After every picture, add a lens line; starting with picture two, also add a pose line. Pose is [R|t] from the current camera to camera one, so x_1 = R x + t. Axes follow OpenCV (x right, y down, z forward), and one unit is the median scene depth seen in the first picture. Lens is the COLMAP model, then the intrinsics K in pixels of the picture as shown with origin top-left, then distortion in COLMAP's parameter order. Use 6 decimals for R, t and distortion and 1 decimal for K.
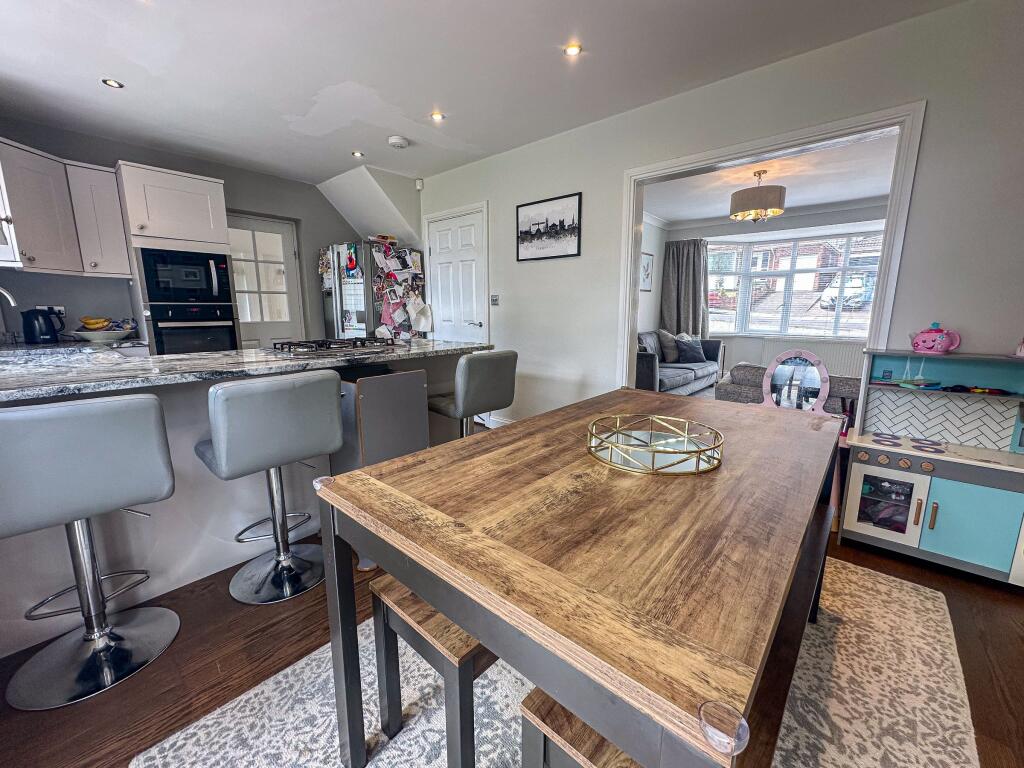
lens RADIAL K [[414.5, 0, 512.0], [0, 414.5, 384.0], [0, 0, 1]] dist [0.001501, 0.000185]
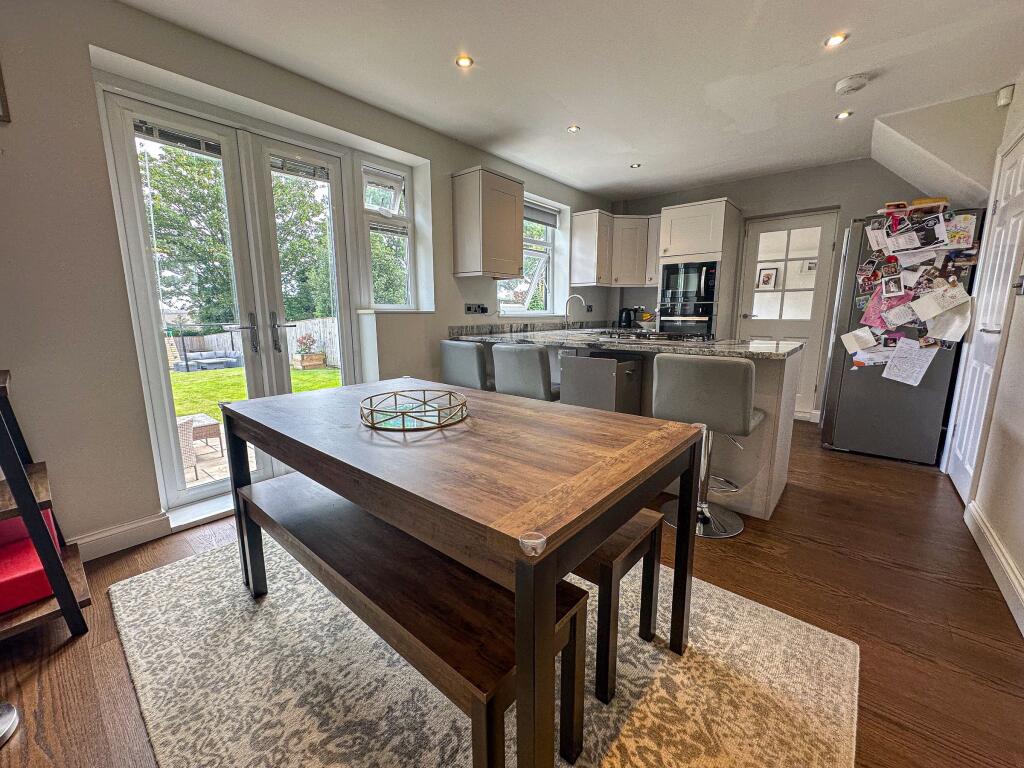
lens RADIAL K [[423.7, 0, 512.0], [0, 423.7, 384.0], [0, 0, 1]] dist [-0.001024, 0.000030]
pose [[0.003296, 0.175492, -0.984475, 0.452828], [-0.174163, 0.969535, 0.172246, -0.061546], [0.984711, 0.170891, 0.033759, 0.355401]]
